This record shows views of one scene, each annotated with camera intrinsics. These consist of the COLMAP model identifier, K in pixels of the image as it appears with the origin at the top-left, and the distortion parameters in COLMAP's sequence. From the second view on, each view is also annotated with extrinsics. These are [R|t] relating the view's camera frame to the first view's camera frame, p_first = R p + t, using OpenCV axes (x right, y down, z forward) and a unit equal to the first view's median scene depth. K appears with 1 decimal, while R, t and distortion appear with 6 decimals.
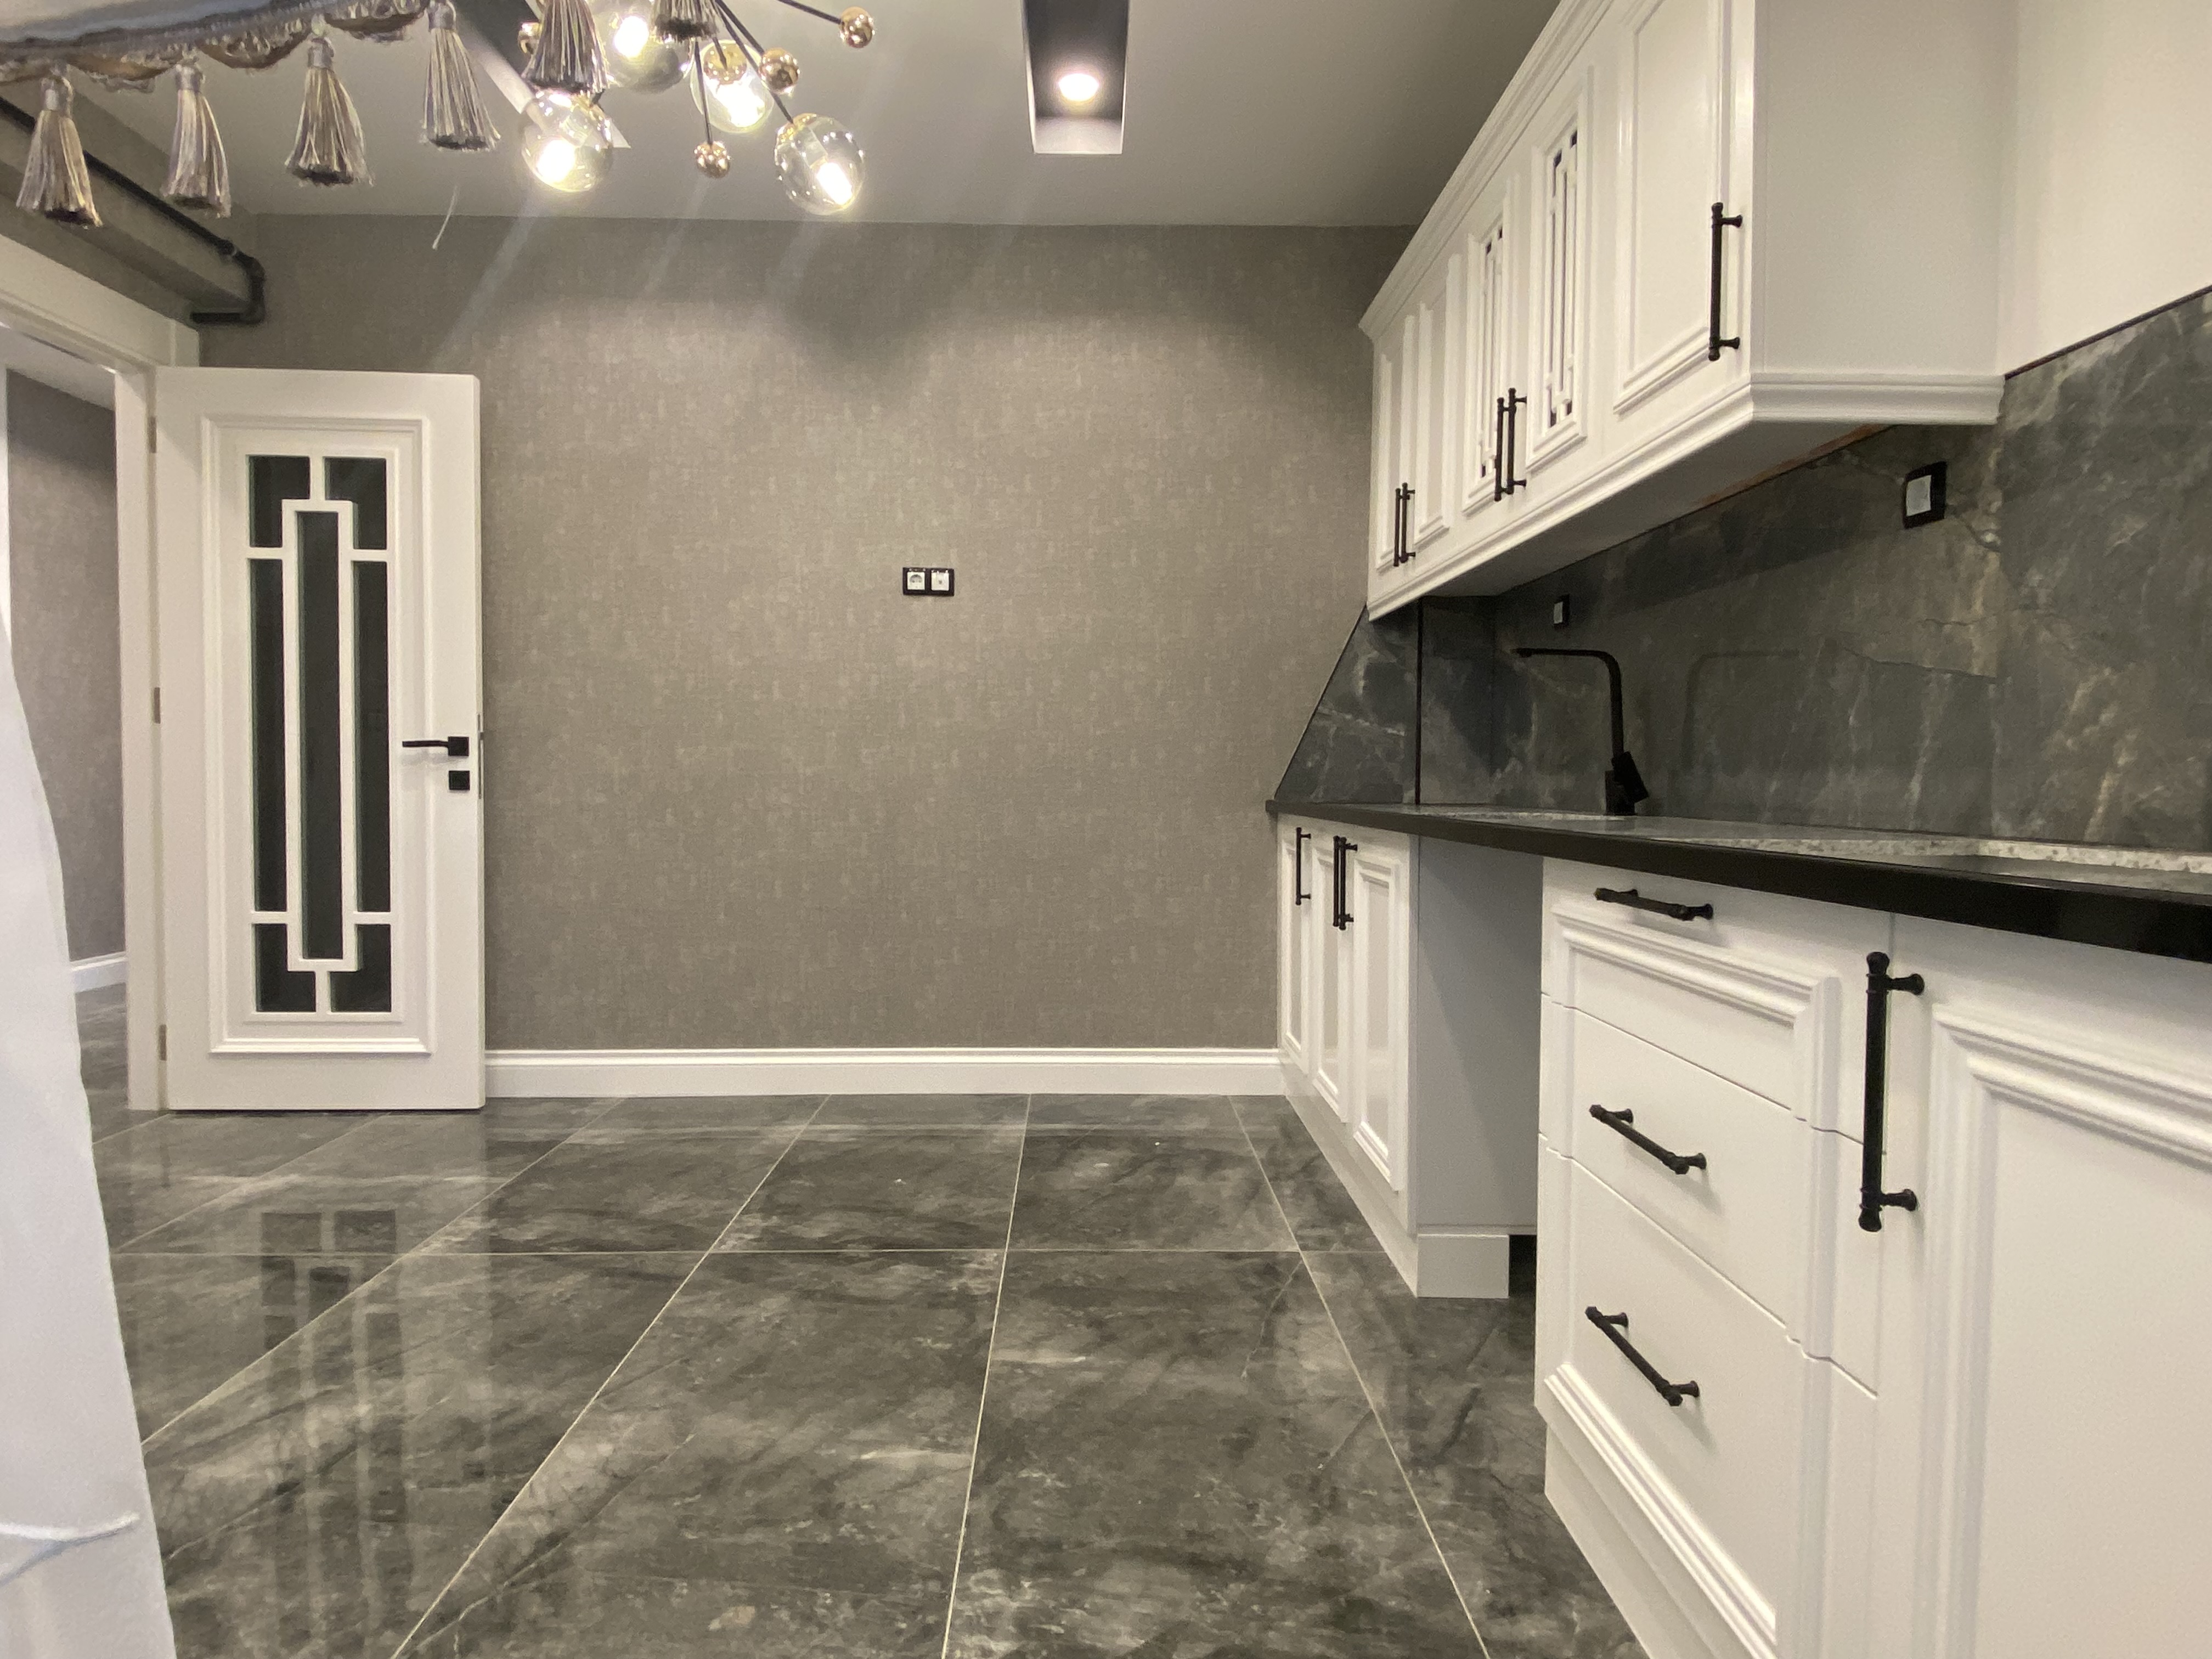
lens RADIAL K [[1209.8, 0, 1105.2], [0, 1209.8, 821.3], [0, 0, 1]] dist [0.049465, -0.047619]
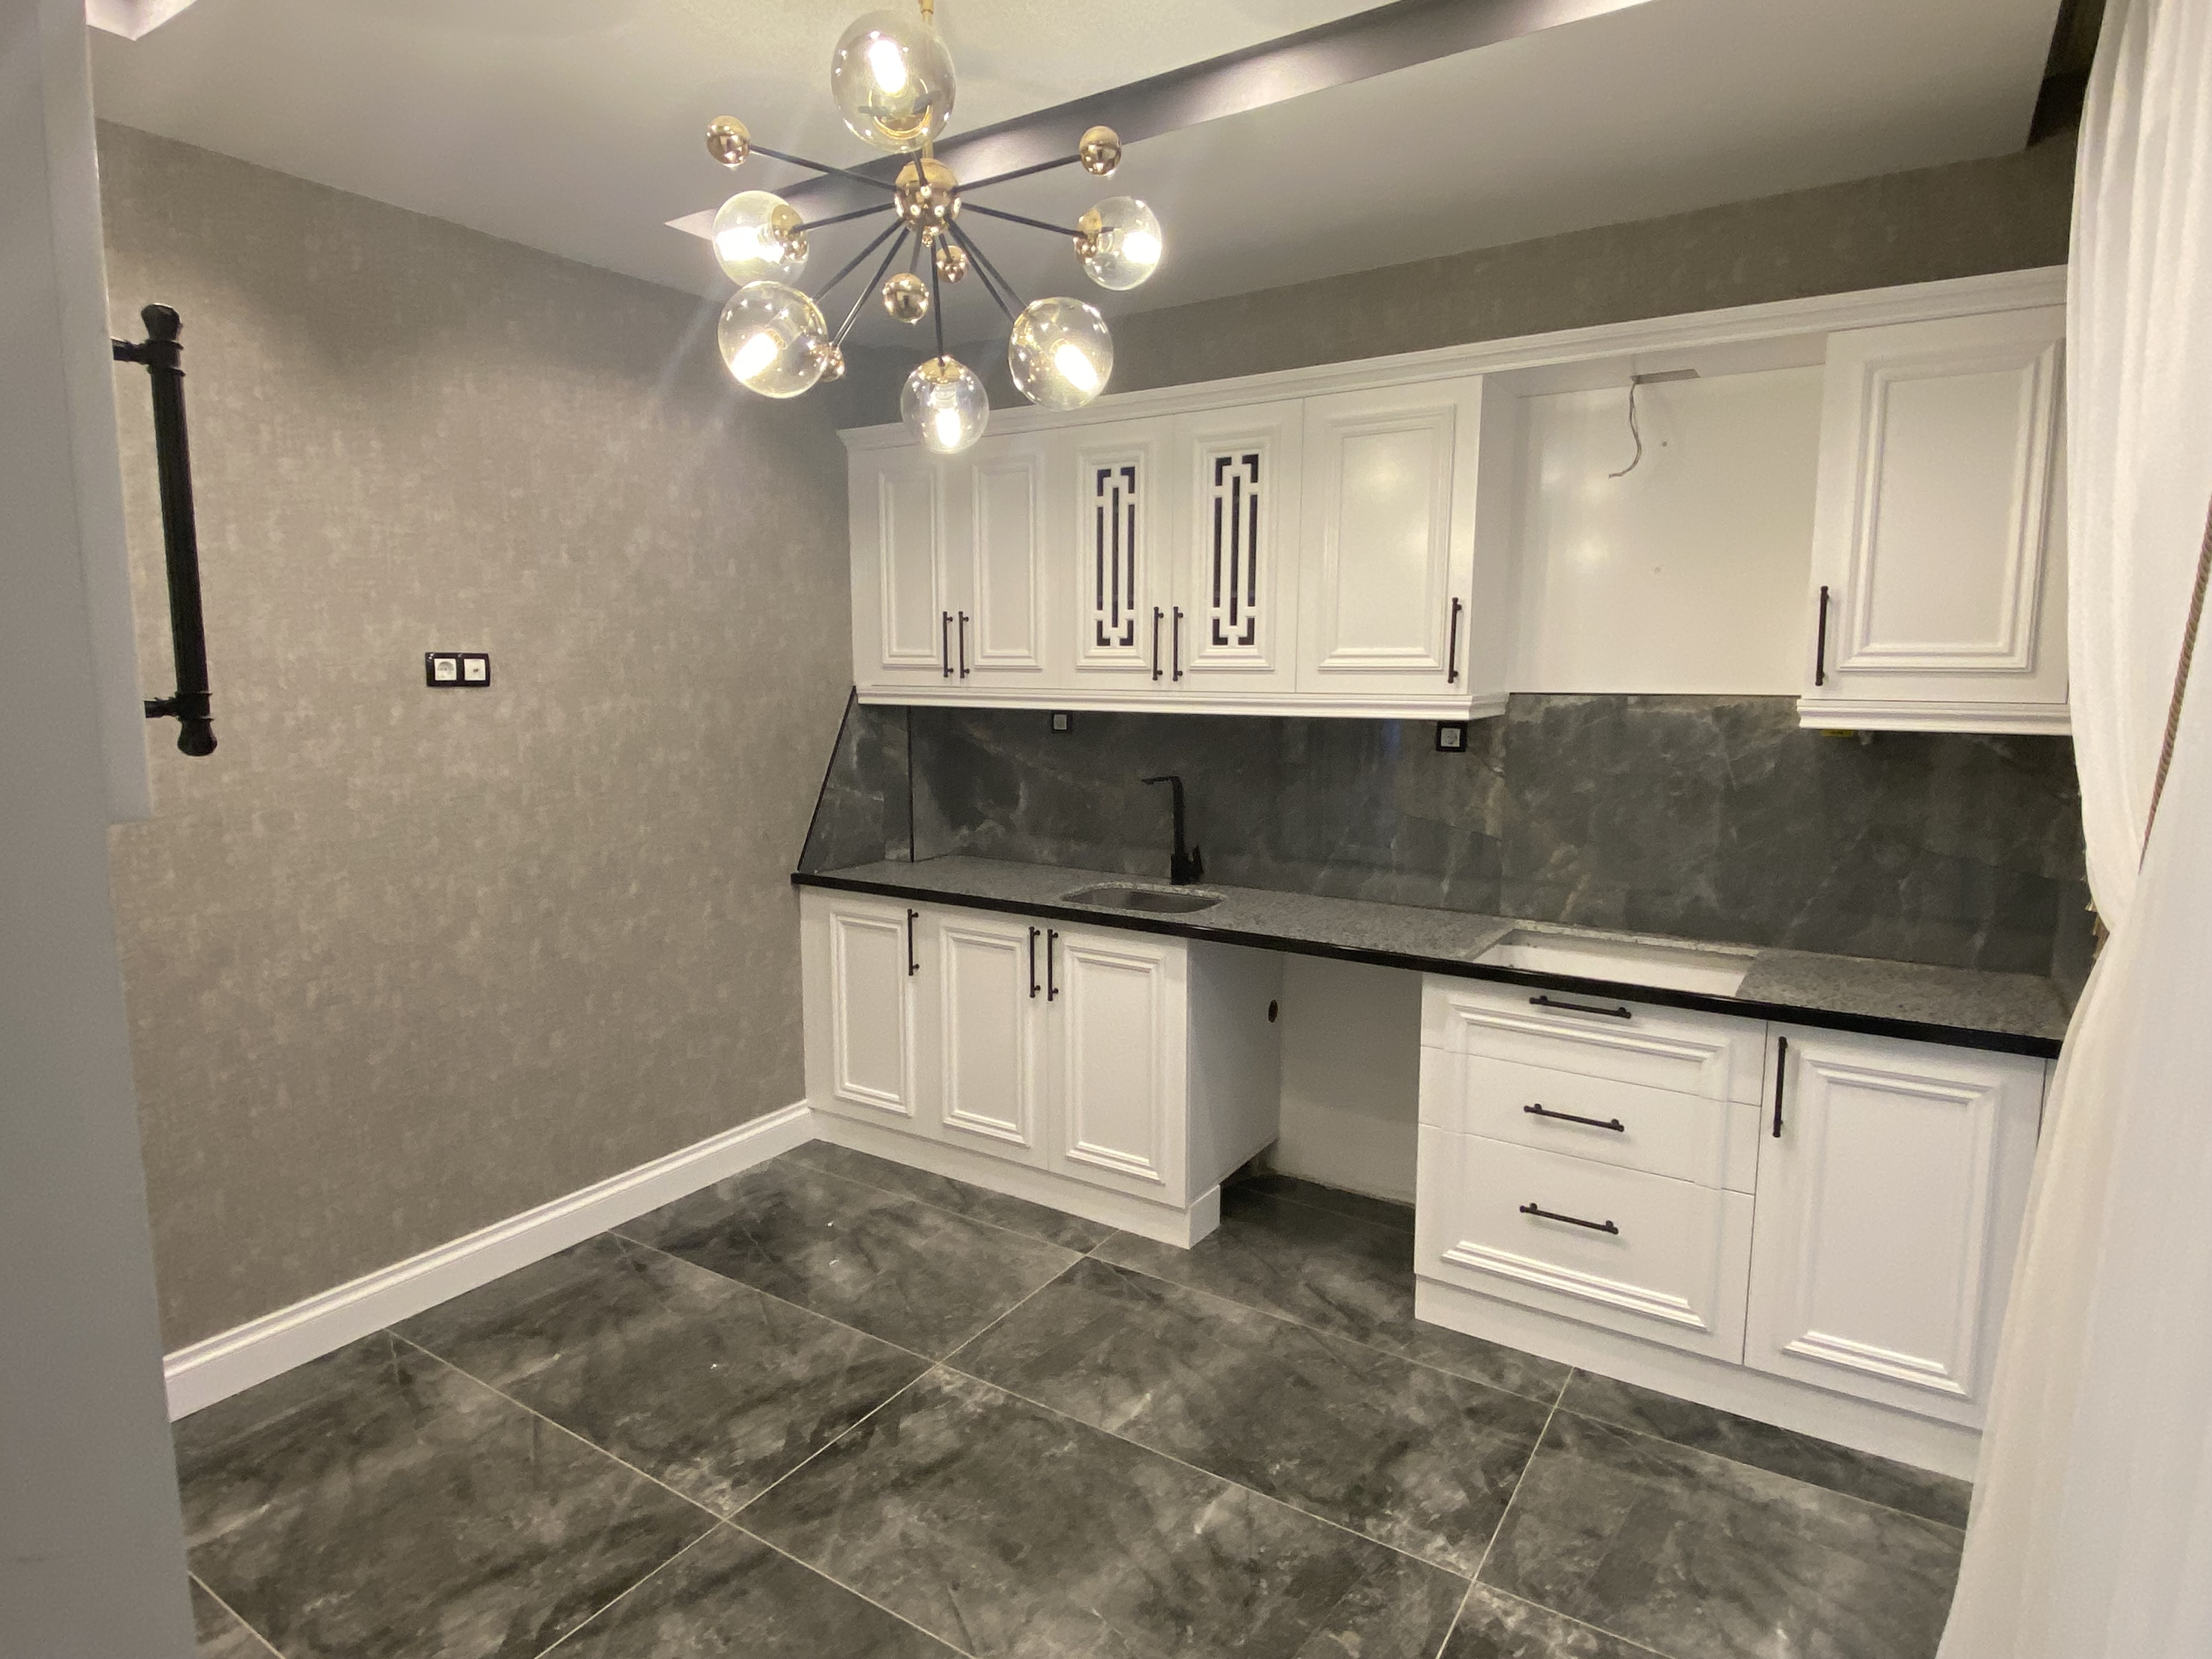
lens RADIAL K [[1209.8, 0, 1111.7], [0, 1209.8, 812.8], [0, 0, 1]] dist [0.049465, -0.047619]
pose [[0.558669, -0.104398, 0.822794, -0.867636], [0.029854, 0.993935, 0.105842, -0.262161], [-0.828853, -0.034567, 0.558397, 0.270281]]
